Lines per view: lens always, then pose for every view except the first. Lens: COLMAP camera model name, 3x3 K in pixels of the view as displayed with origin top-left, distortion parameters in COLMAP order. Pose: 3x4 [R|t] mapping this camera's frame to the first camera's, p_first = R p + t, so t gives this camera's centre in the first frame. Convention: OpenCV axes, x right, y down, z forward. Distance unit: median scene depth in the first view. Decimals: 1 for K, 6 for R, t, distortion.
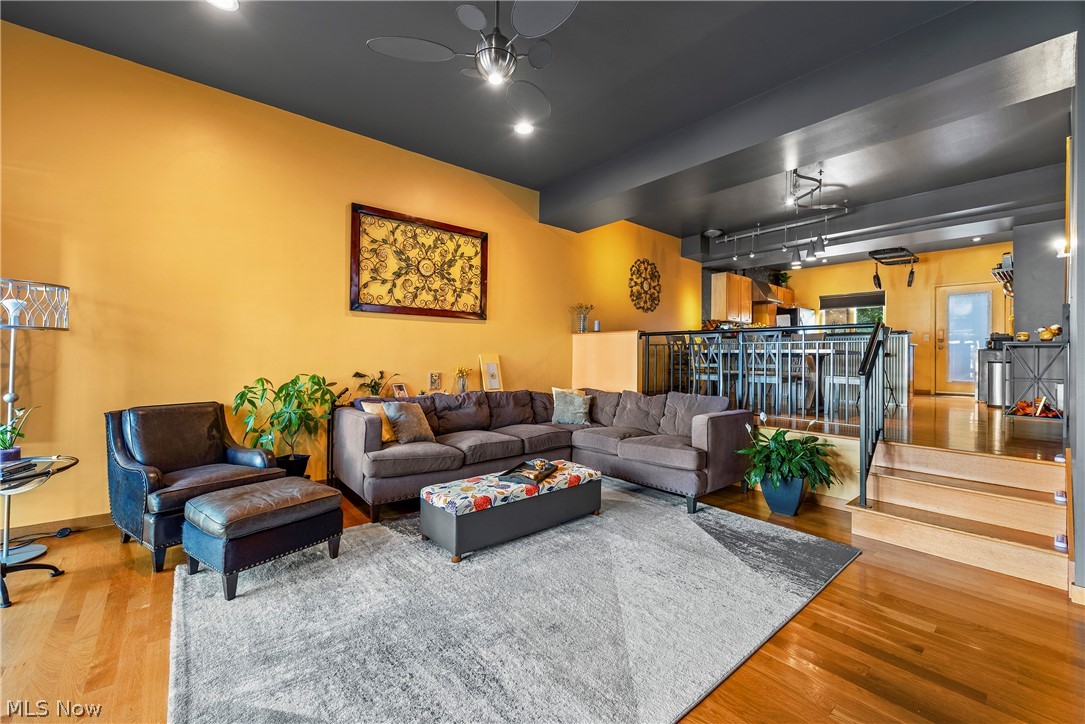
lens RADIAL K [[439.8, 0, 542.9], [0, 439.8, 349.6], [0, 0, 1]] dist [0.000094, -0.000098]
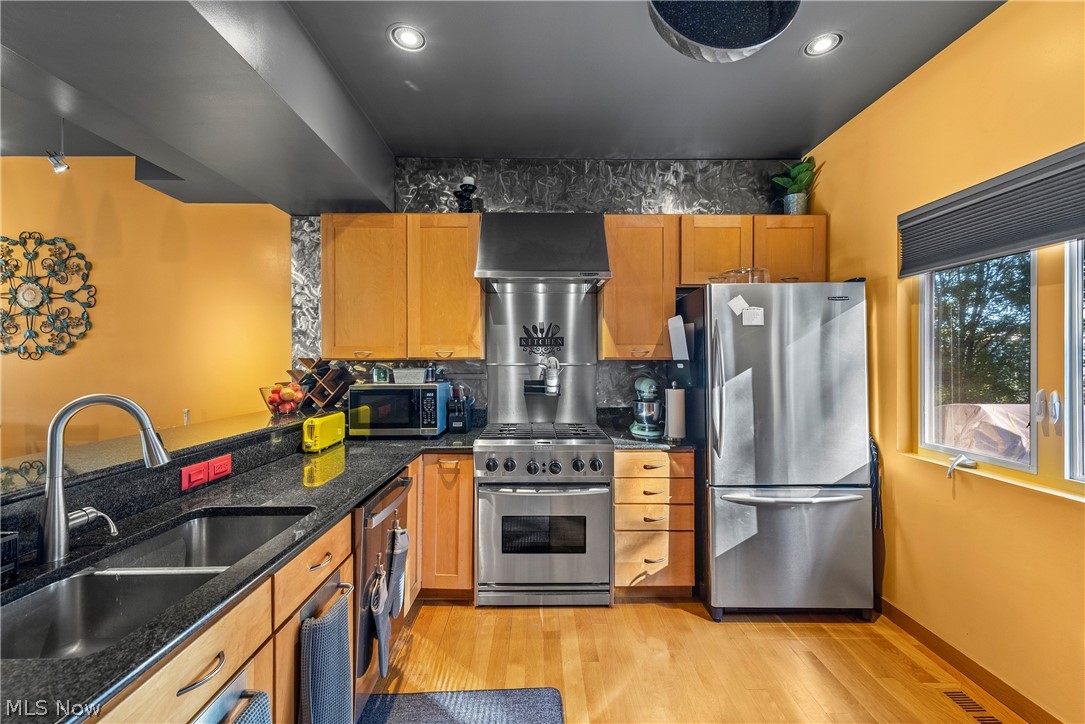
lens RADIAL K [[434.1, 0, 544.5], [0, 434.1, 362.7], [0, 0, 1]] dist [0.003160, -0.004031]
pose [[0.772321, -0.015816, -0.635036, 0.958412], [0.023495, 0.999717, 0.003676, -0.078053], [0.634798, -0.017759, 0.772474, 1.087340]]
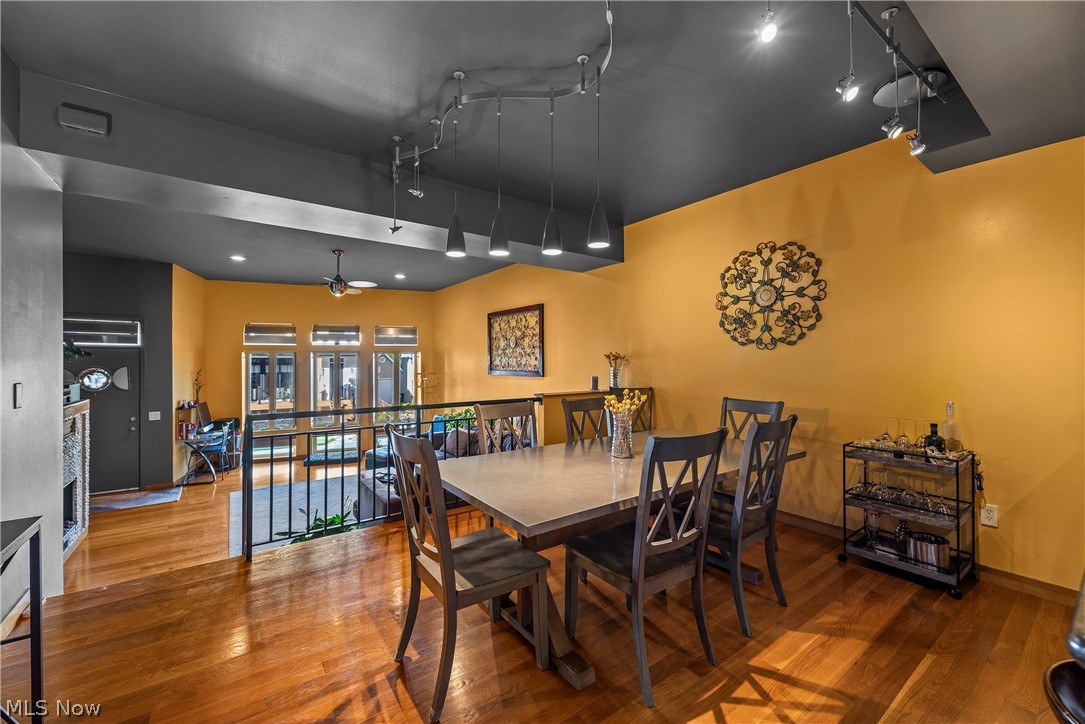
lens RADIAL K [[434.1, 0, 544.5], [0, 434.1, 362.7], [0, 0, 1]] dist [0.003160, -0.004031]
pose [[-0.069218, -0.008073, -0.997569, 0.816570], [0.014973, 0.999846, -0.009130, -0.074916], [0.997489, -0.015568, -0.069086, 0.856826]]
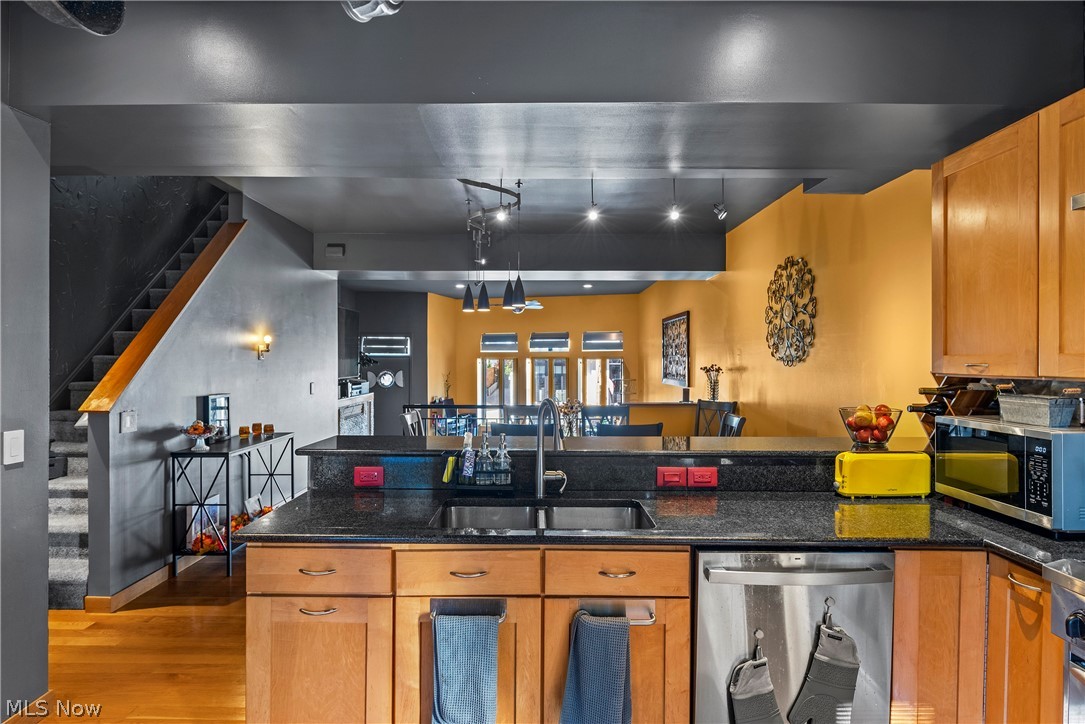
lens RADIAL K [[578.8, 0, 542.5], [0, 578.8, 362.0], [0, 0, 1]] dist [0.022827, -0.000456]
pose [[-0.646301, -0.011707, -0.762992, 0.991515], [-0.000323, 0.999886, -0.015069, -0.086995], [0.763082, -0.009493, -0.646232, 1.325536]]
